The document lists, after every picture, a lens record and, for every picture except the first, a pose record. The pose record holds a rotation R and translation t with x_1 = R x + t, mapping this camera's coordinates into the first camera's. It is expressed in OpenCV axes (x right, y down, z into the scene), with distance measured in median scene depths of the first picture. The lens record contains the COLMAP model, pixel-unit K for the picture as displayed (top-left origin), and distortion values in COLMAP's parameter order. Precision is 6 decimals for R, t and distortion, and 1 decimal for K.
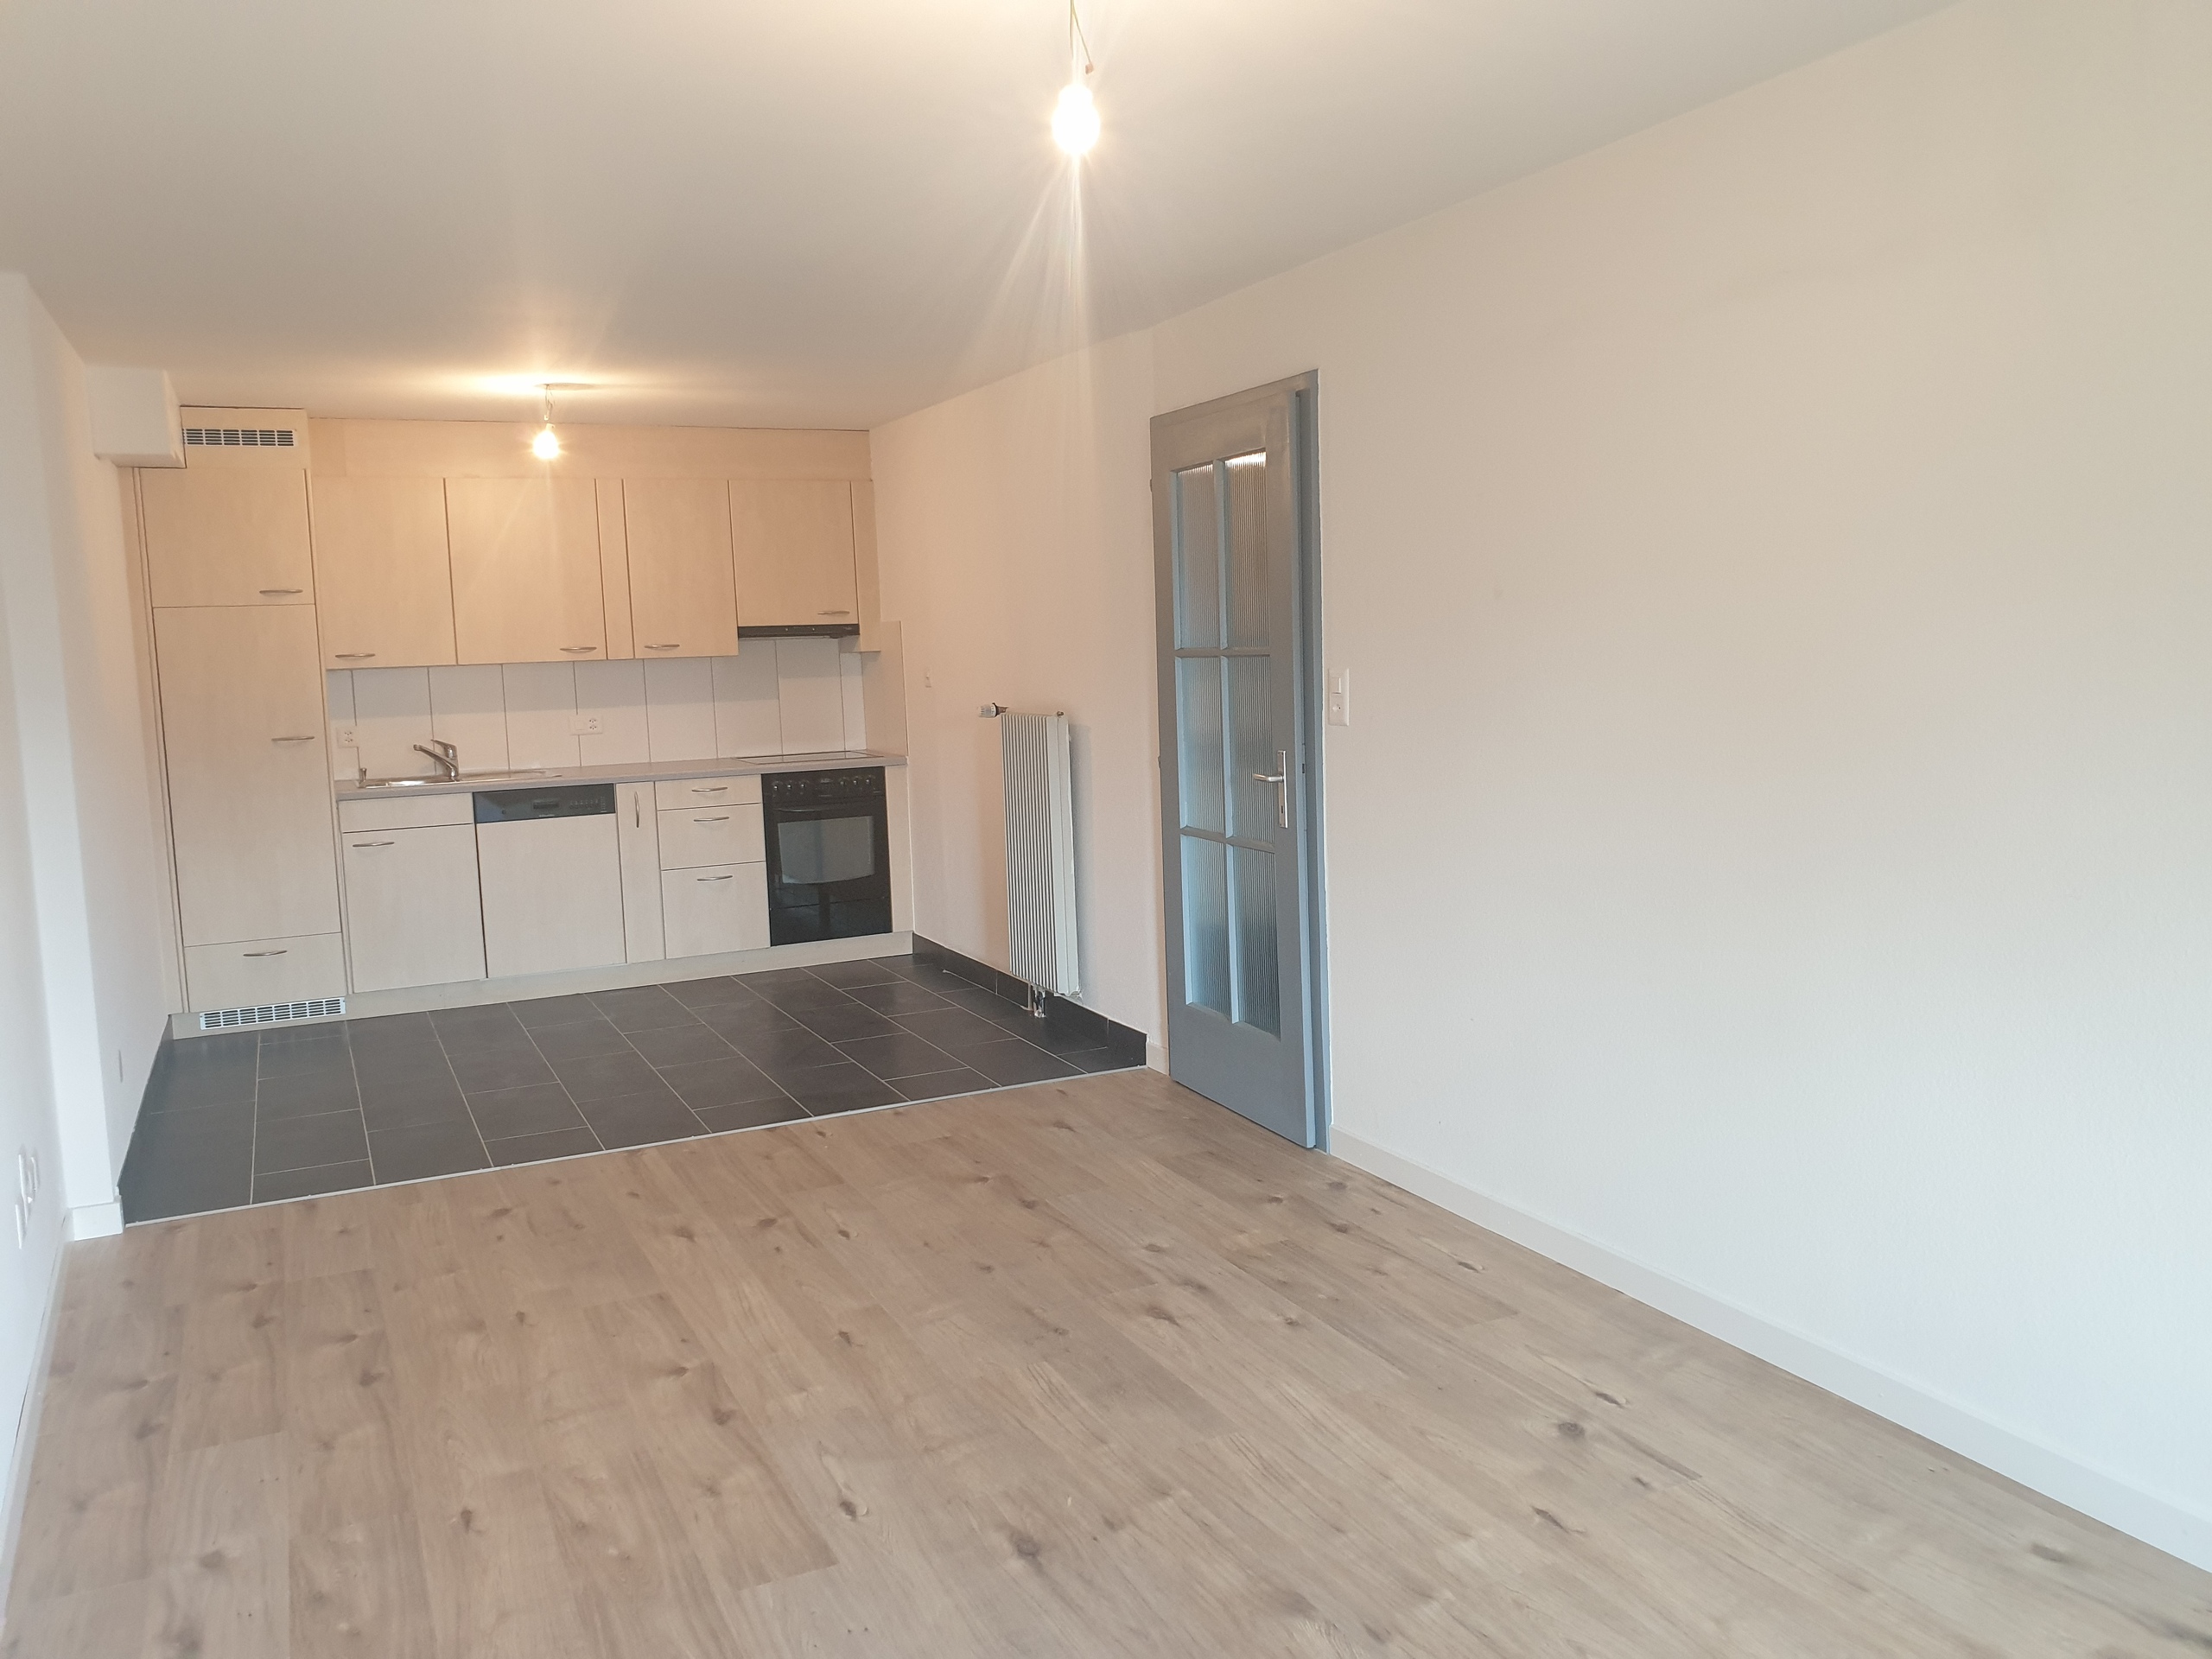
lens RADIAL K [[1721.6, 0, 1106.3], [0, 1721.6, 826.5], [0, 0, 1]] dist [0.021743, -0.006122]
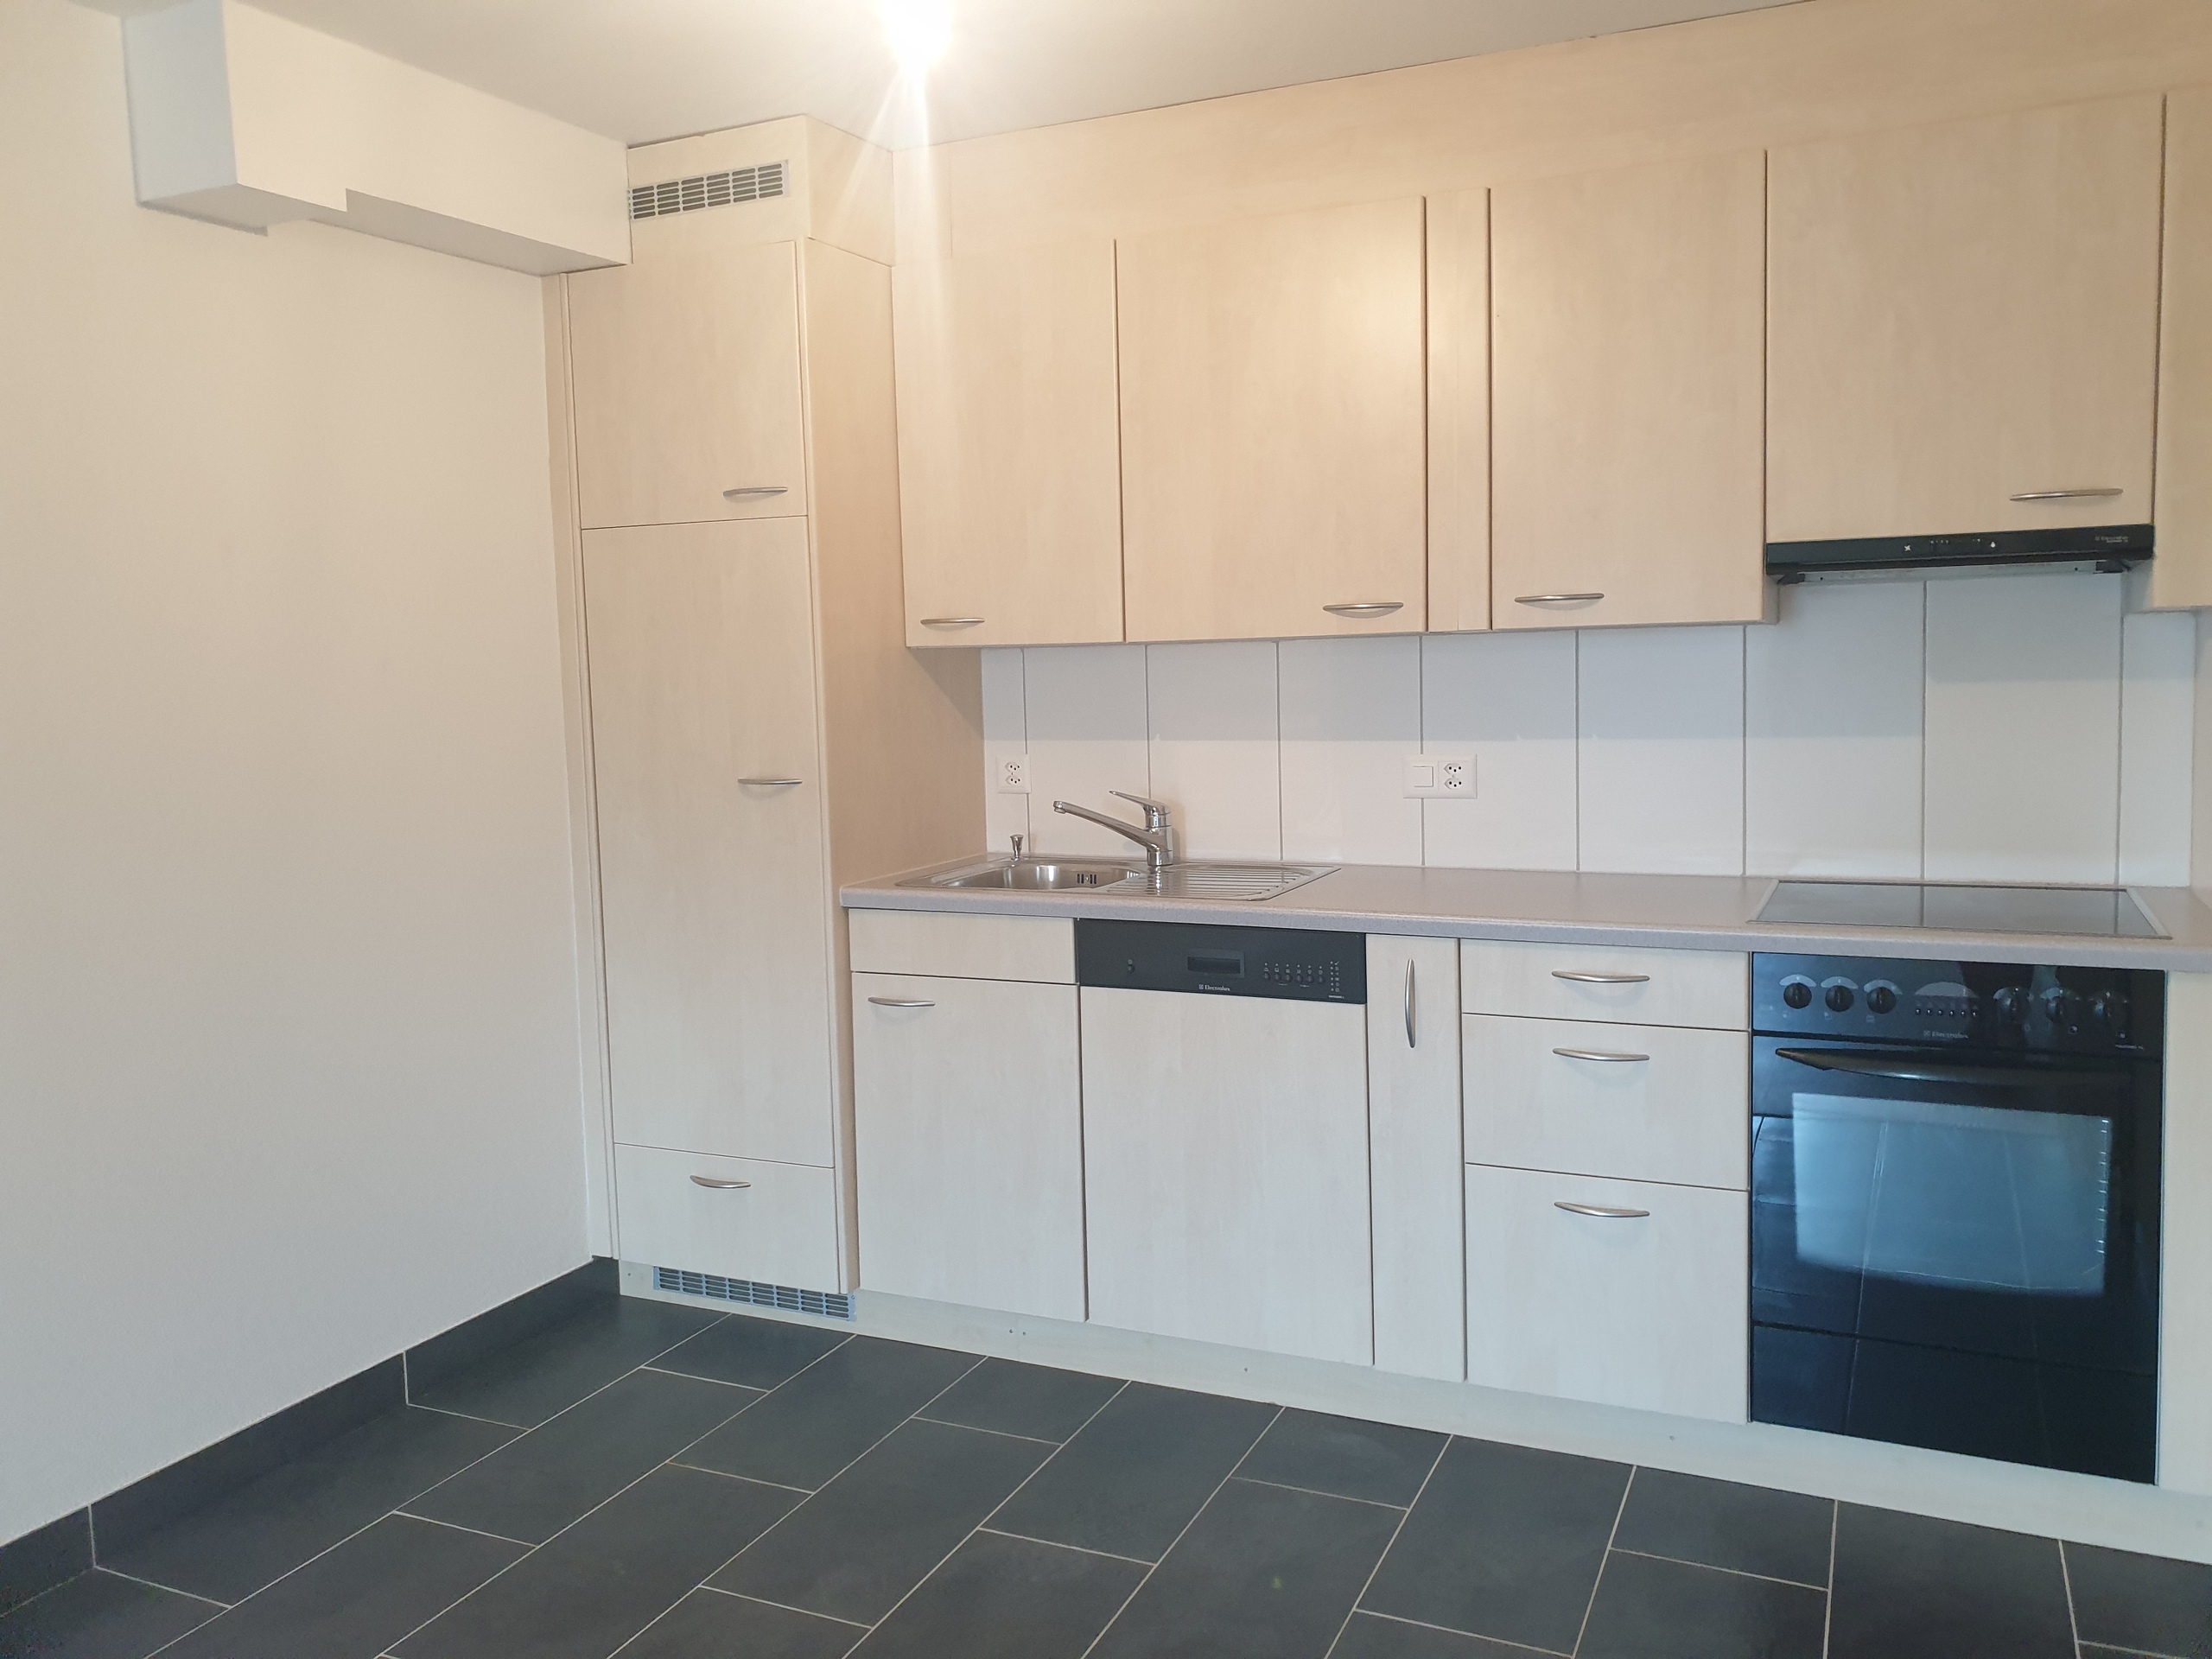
lens RADIAL K [[1721.6, 0, 1108.6], [0, 1721.6, 820.7], [0, 0, 1]] dist [0.021743, -0.006122]
pose [[0.650164, 0.086196, -0.754889, -0.018148], [-0.080905, 0.995749, 0.044017, -0.063143], [0.755474, 0.032456, 0.654374, 0.670727]]
